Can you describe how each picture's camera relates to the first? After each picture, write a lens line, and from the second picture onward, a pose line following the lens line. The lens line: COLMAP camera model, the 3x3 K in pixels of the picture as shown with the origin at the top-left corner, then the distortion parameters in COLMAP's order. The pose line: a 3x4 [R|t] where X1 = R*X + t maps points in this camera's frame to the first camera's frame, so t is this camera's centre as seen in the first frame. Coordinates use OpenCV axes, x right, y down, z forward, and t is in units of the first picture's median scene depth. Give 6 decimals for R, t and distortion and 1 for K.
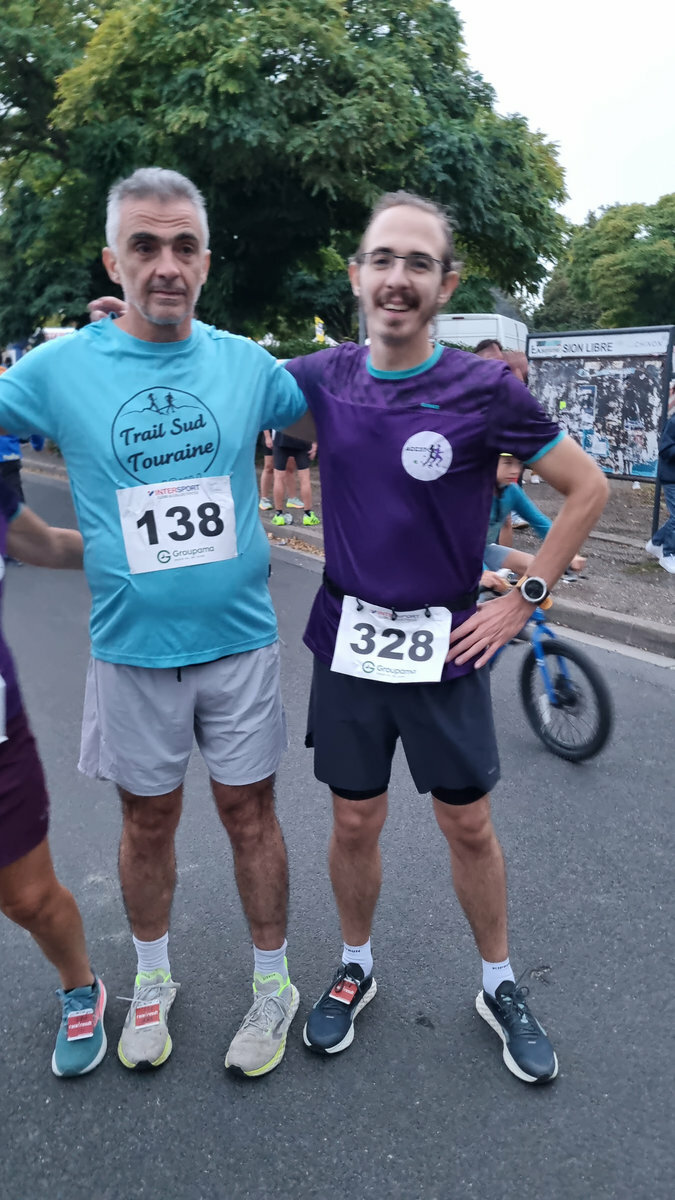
lens RADIAL K [[931.4, 0, 311.7], [0, 931.4, 615.6], [0, 0, 1]] dist [0.036883, -0.016671]
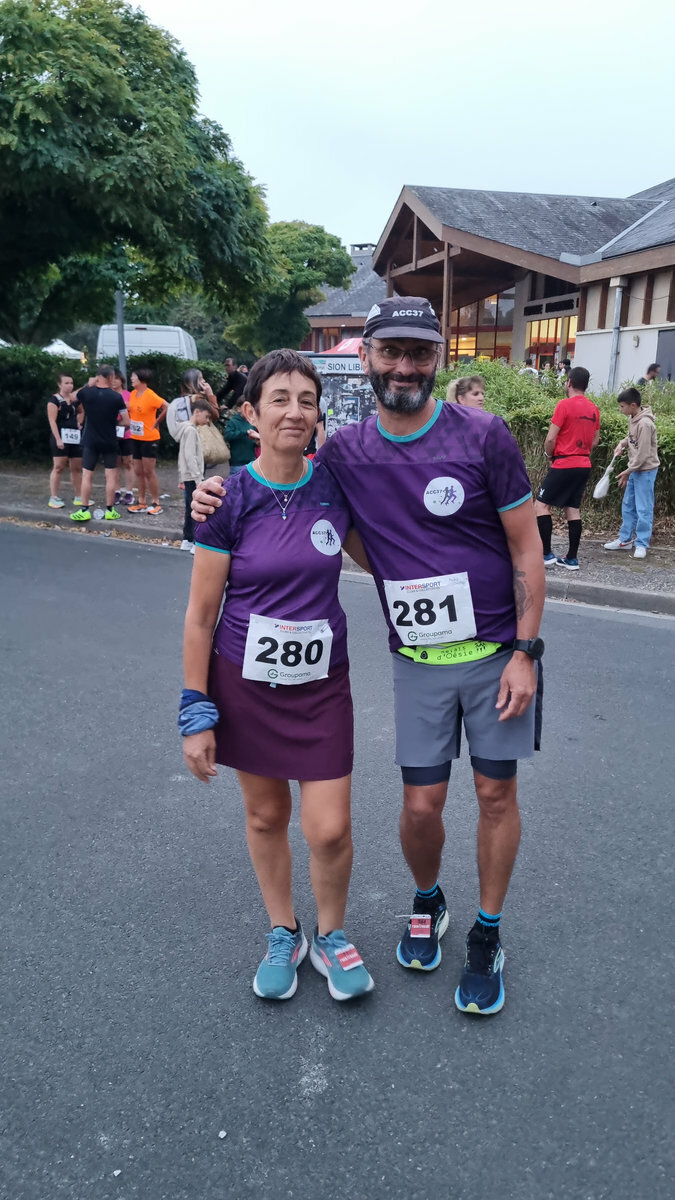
lens RADIAL K [[931.4, 0, 332.7], [0, 931.4, 623.3], [0, 0, 1]] dist [0.036883, -0.016671]
pose [[0.904776, -0.087244, 0.416856, -0.212675], [0.086352, 0.996043, 0.021037, 0.020761], [-0.417042, 0.016962, 0.908729, -0.090184]]
